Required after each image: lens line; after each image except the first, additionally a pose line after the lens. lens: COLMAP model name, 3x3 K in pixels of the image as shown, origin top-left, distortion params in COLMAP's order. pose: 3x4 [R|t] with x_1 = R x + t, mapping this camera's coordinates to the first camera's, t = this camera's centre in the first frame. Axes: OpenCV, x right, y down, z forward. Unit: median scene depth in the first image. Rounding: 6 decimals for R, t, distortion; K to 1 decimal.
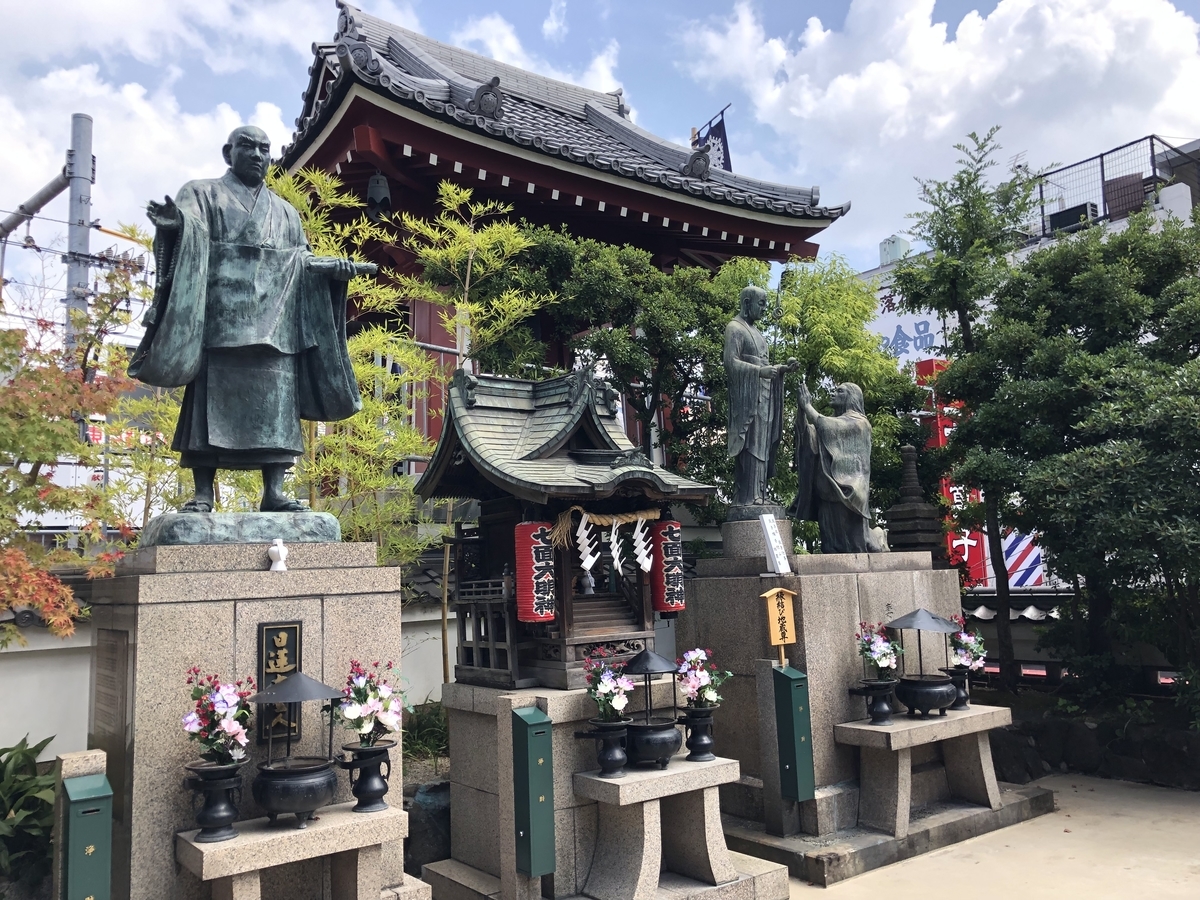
lens RADIAL K [[977.1, 0, 600.0], [0, 977.1, 450.0], [0, 0, 1]] dist [0.052401, -0.000471]
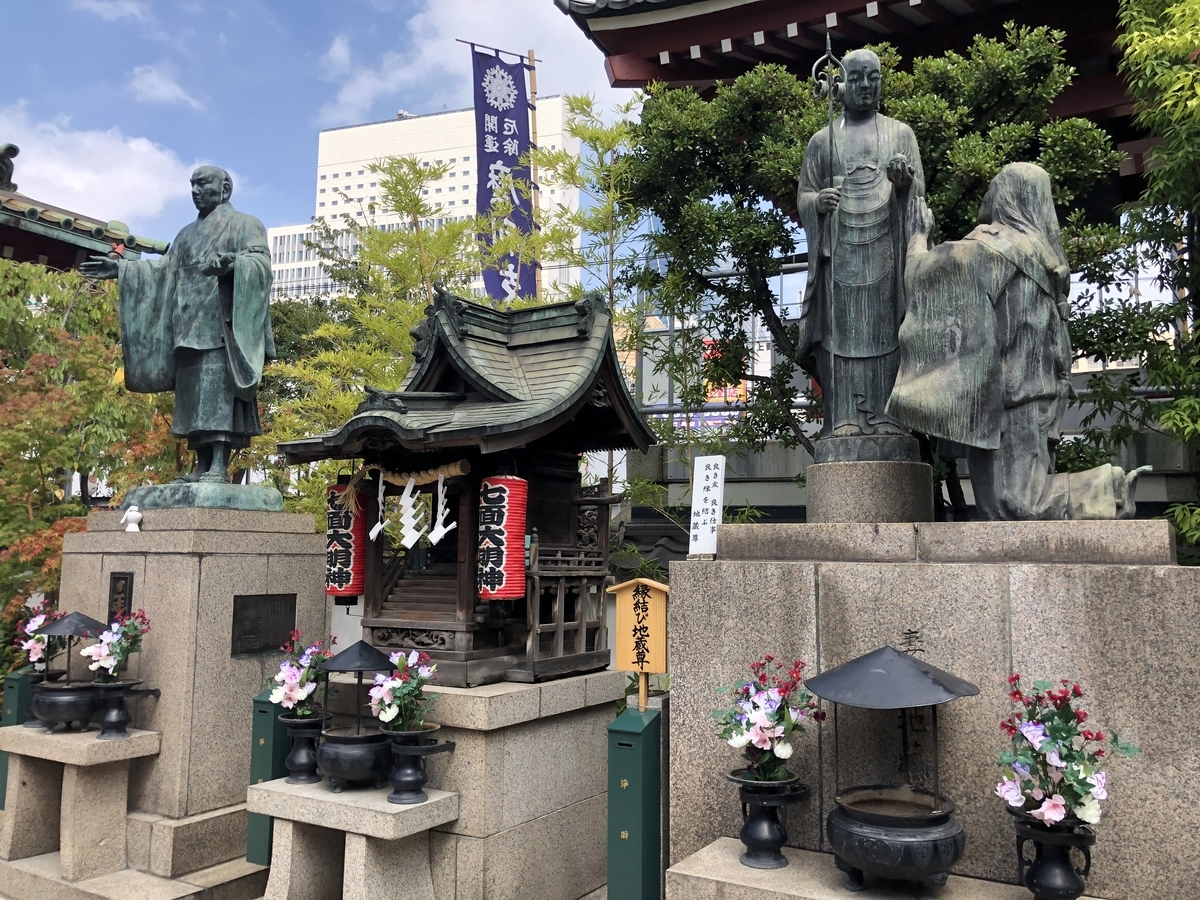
lens RADIAL K [[985.7, 0, 600.0], [0, 985.7, 450.0], [0, 0, 1]] dist [0.006915, 0.000455]
pose [[0.381623, -0.058433, -0.922469, 0.828896], [0.094307, 0.995253, -0.024029, 0.083598], [0.919495, -0.077825, 0.385322, 0.844799]]
